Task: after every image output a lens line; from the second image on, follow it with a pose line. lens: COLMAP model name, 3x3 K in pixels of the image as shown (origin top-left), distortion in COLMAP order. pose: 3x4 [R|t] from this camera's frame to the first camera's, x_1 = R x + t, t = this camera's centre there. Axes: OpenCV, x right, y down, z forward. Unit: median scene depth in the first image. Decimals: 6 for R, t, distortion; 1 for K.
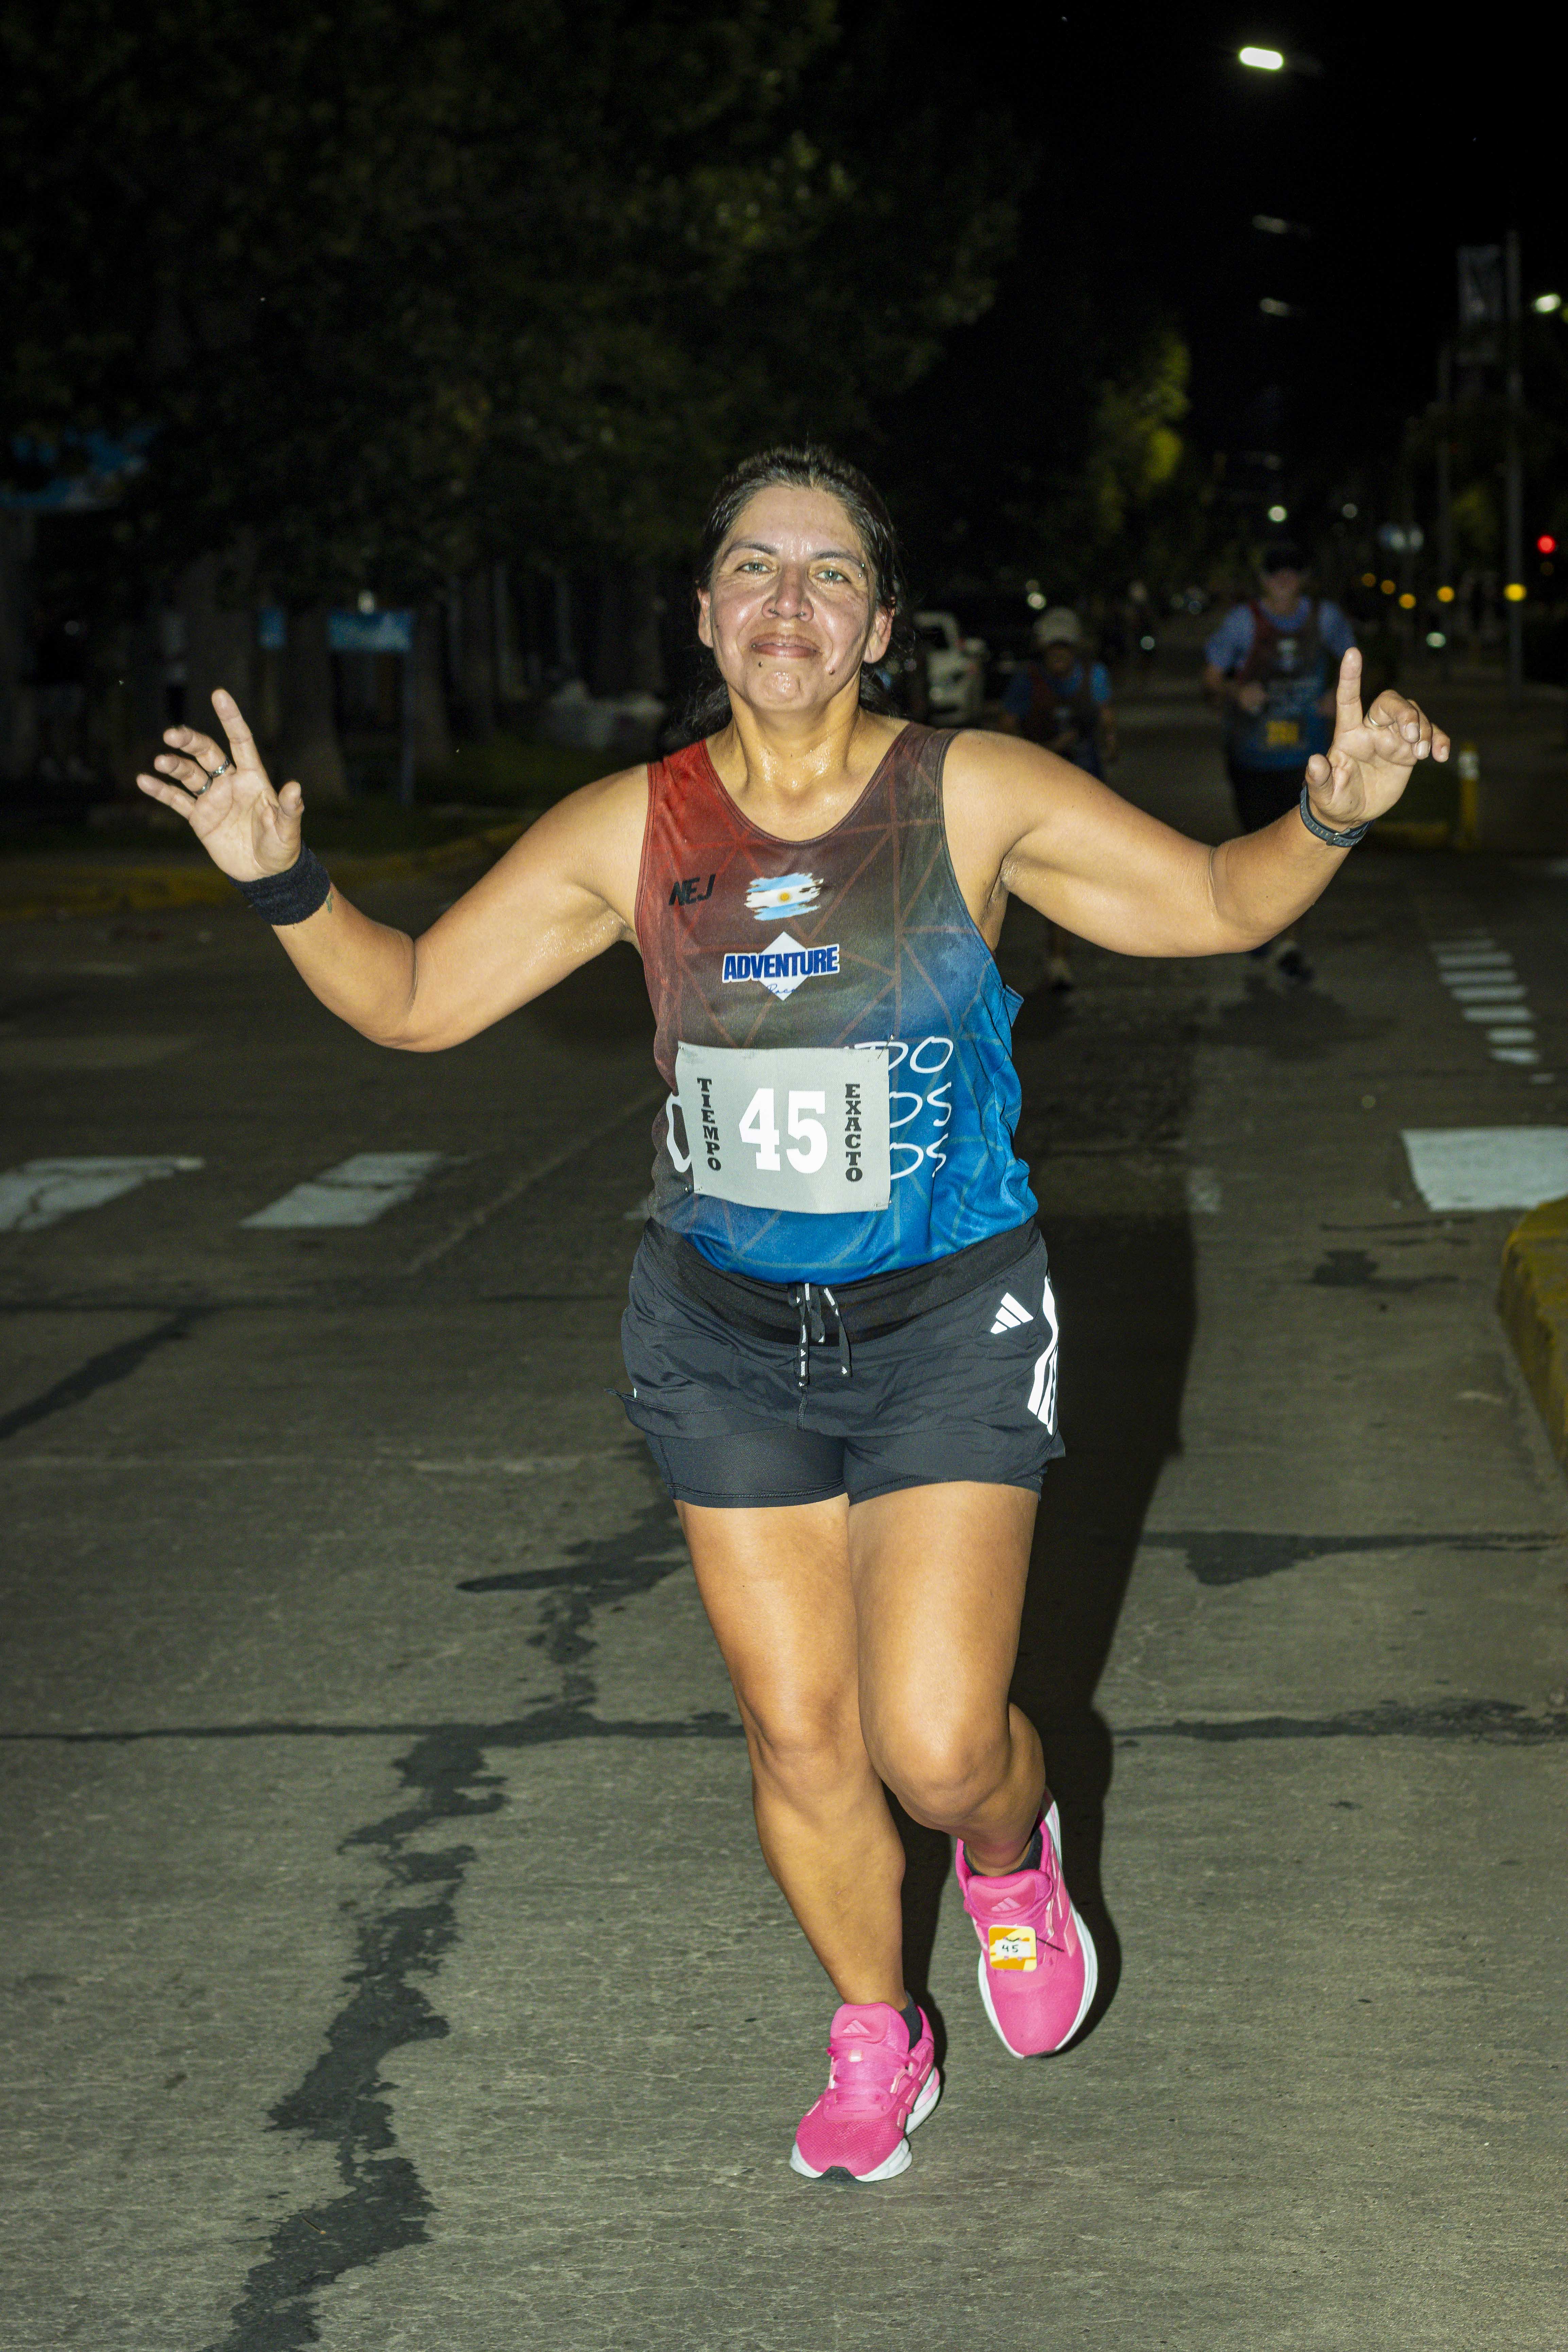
lens RADIAL K [[5571.5, 0, 790.3], [0, 5571.5, 1428.3], [0, 0, 1]] dist [0.176119, -0.416180]
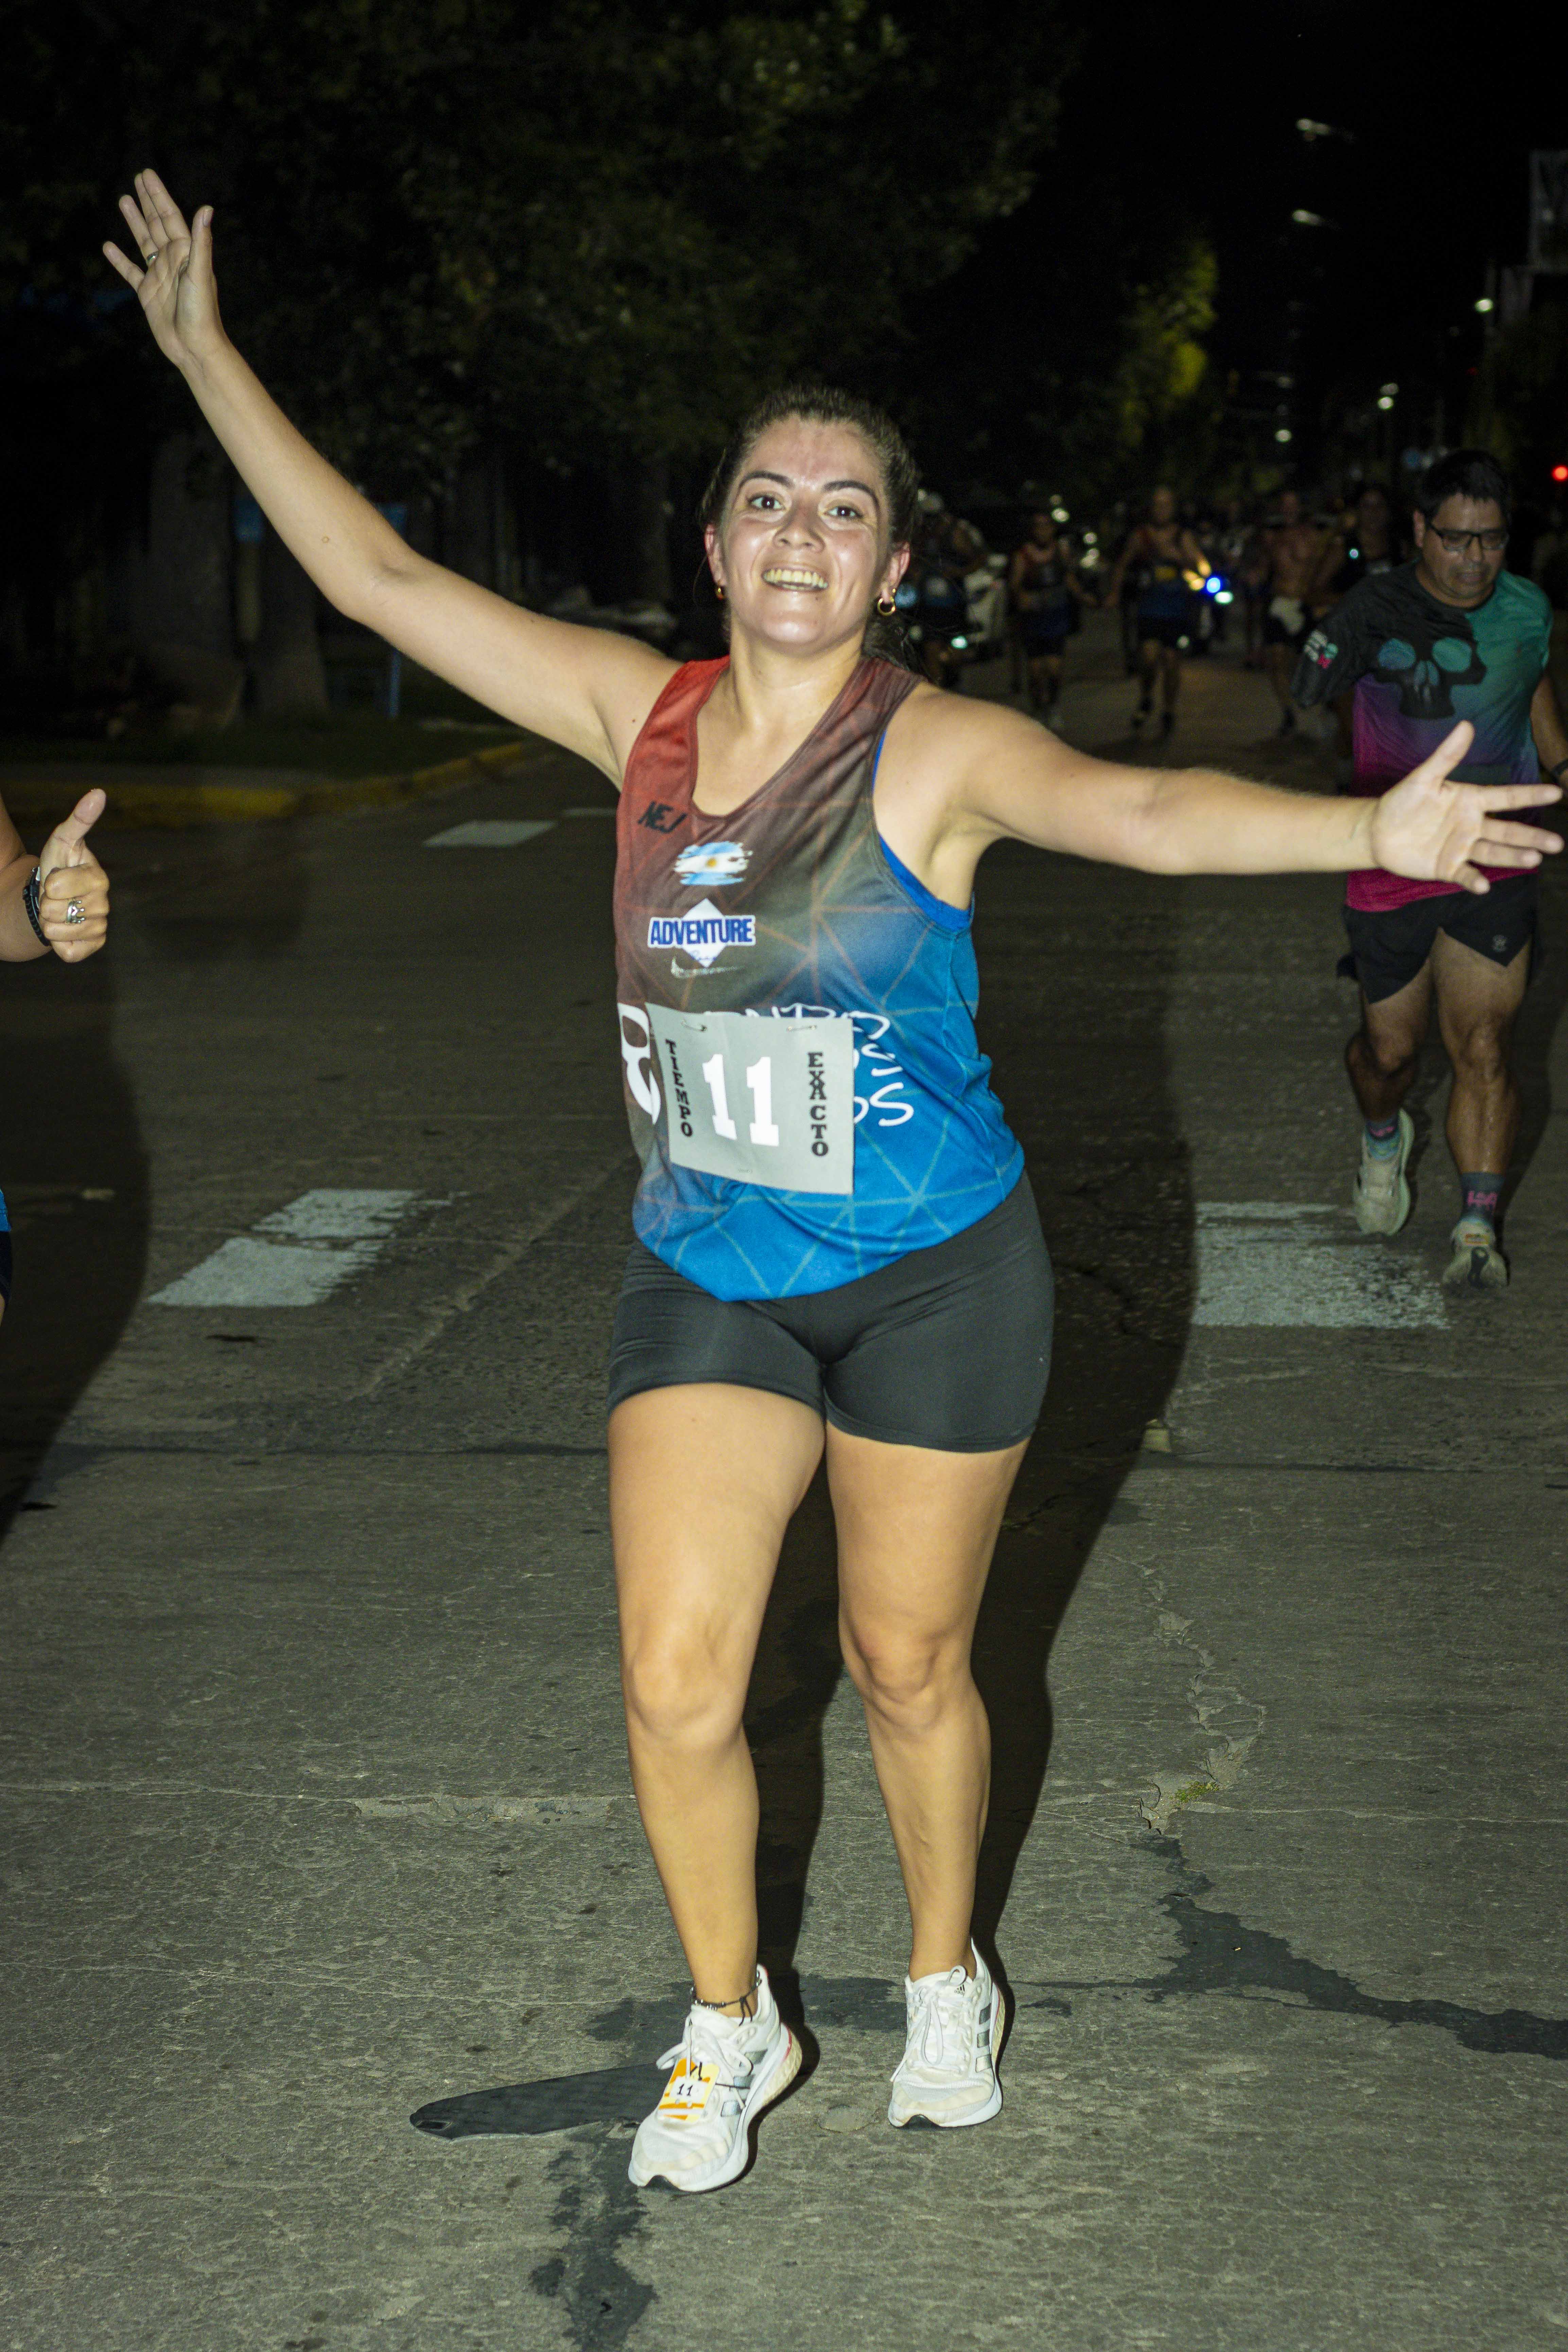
lens RADIAL K [[5553.0, 0, 788.7], [0, 5553.0, 1432.5], [0, 0, 1]] dist [0.154583, -0.005676]
pose [[0.999577, 0.028619, 0.005246, -0.021636], [-0.028704, 0.999444, 0.016947, -0.049021], [-0.004759, -0.017091, 0.999843, 0.352504]]
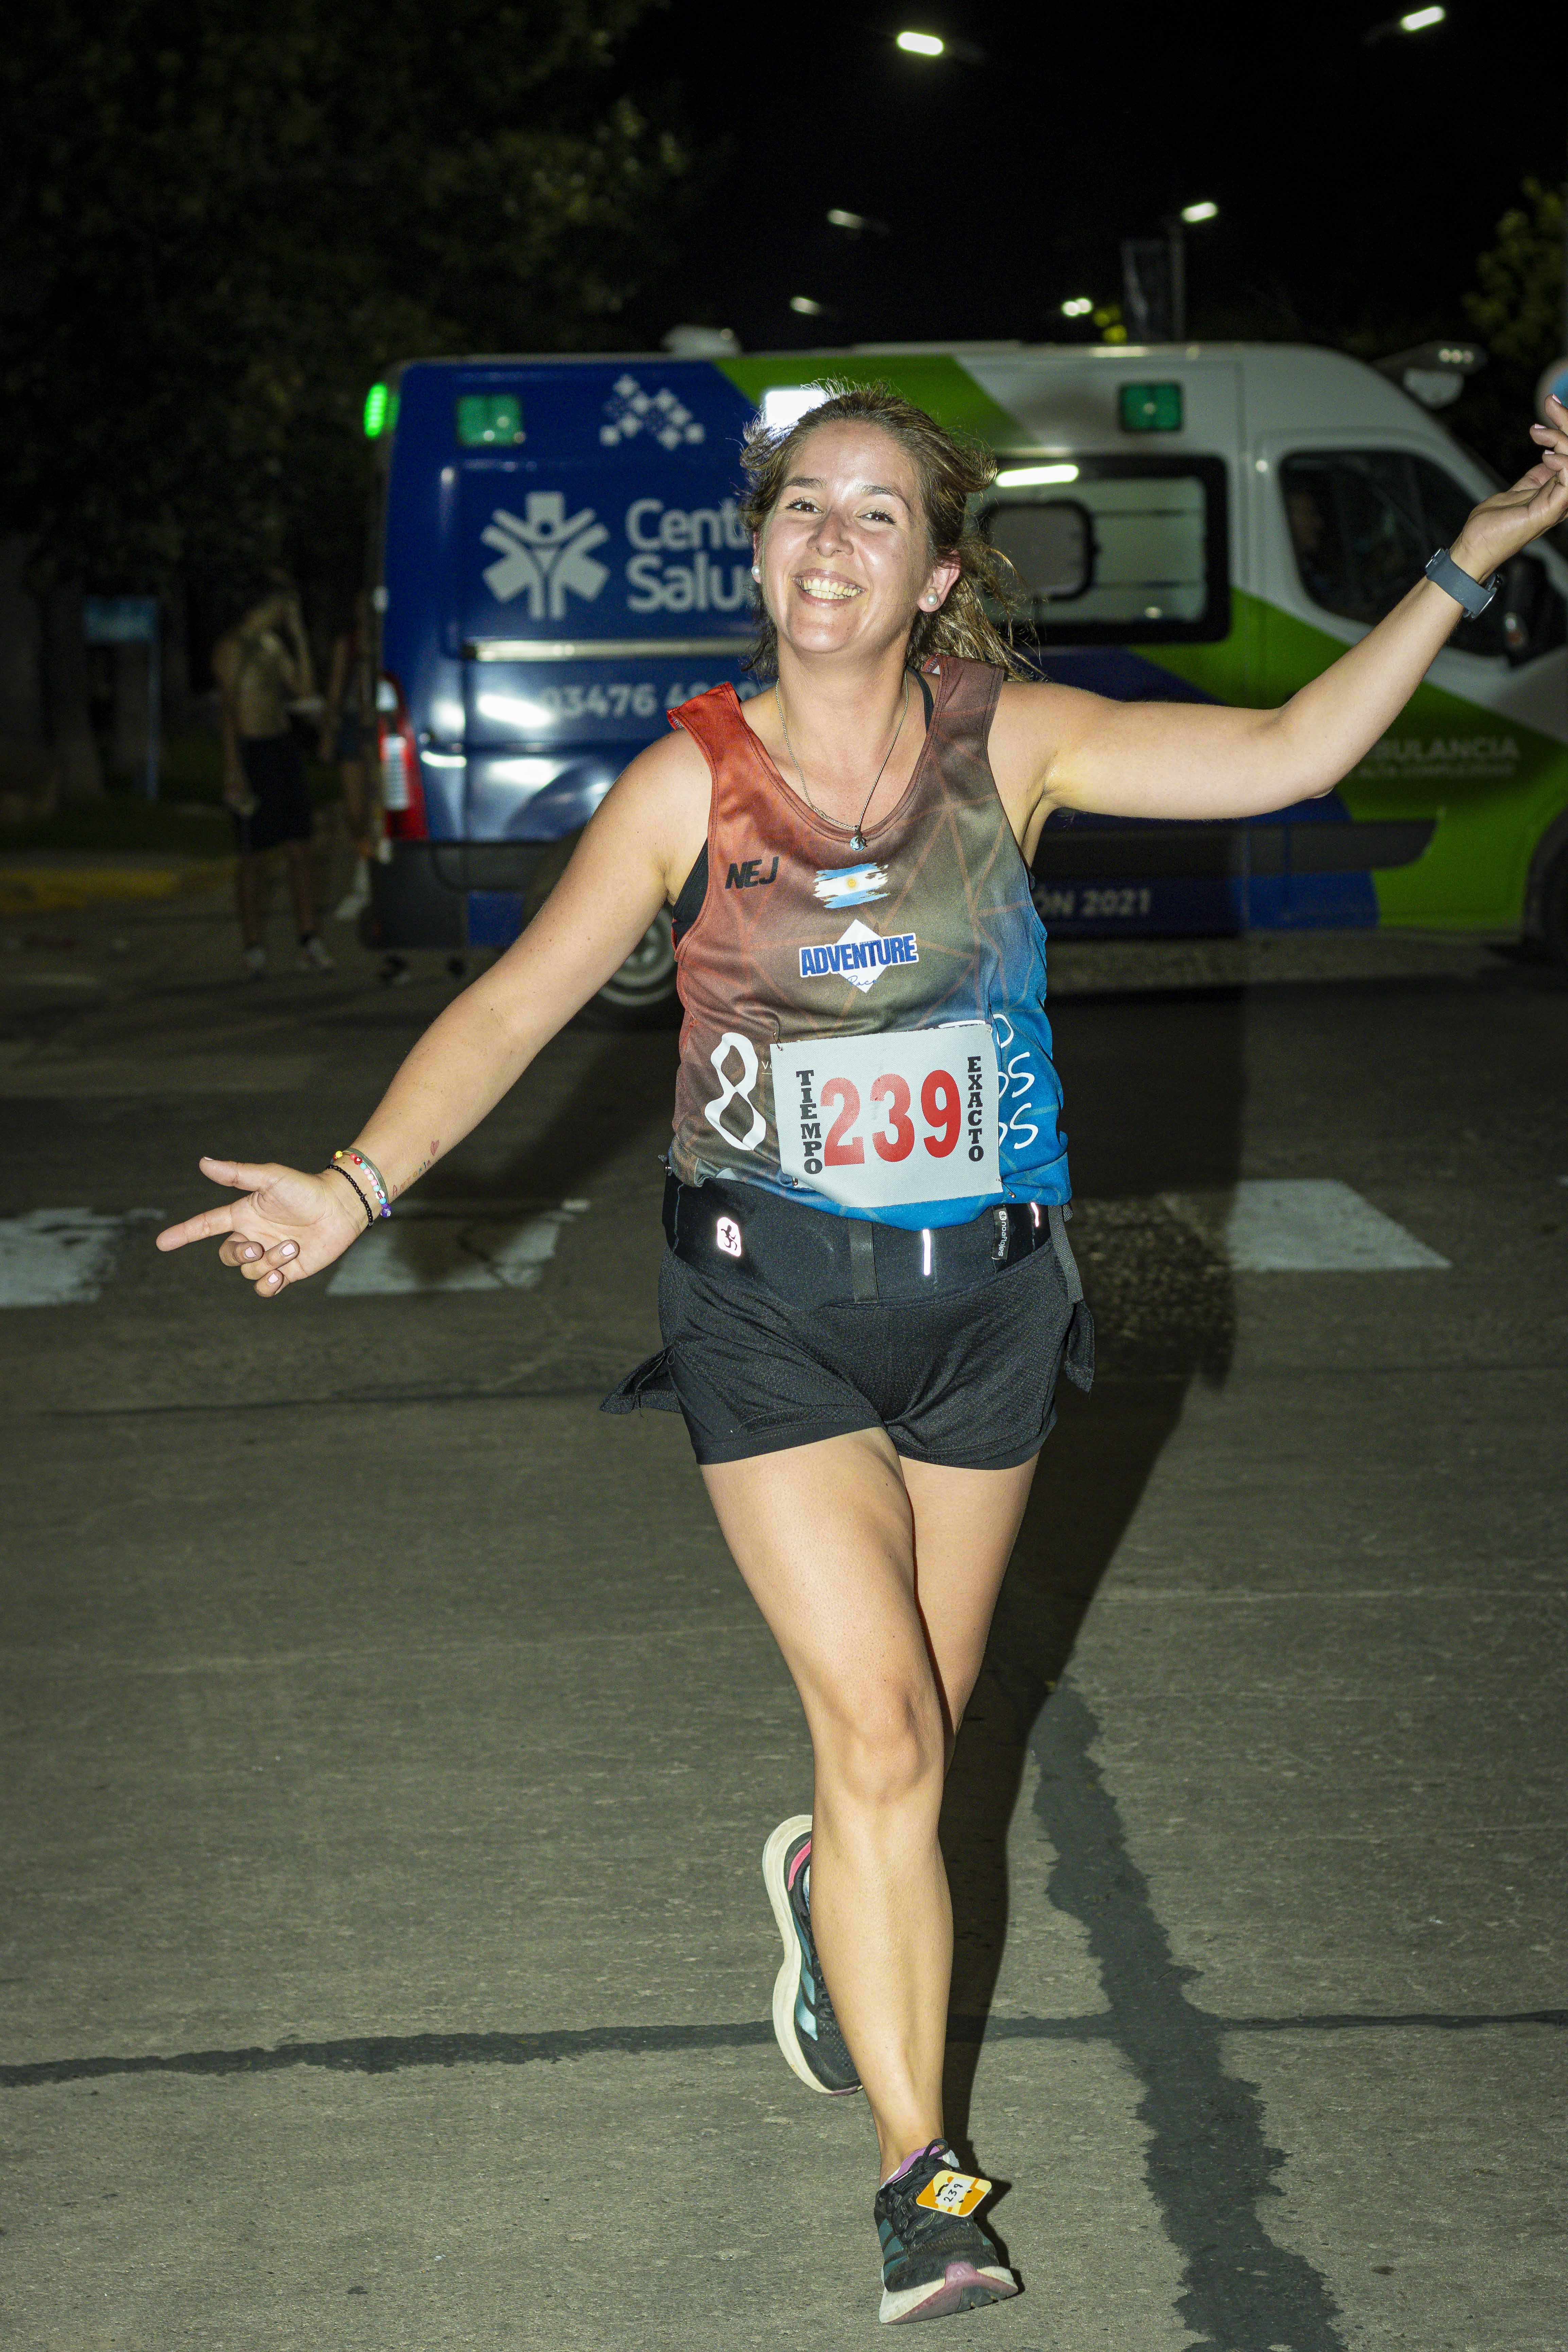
lens RADIAL K [[5578.3, 0, 770.3], [0, 5578.3, 1356.4], [0, 0, 1]] dist [0.148616, 0.790672]
pose [[0.994387, -0.006963, 0.105578, -0.276808], [0.008371, 0.999882, -0.012906, -0.019201], [-0.105476, 0.013718, 0.994327, 0.194197]]
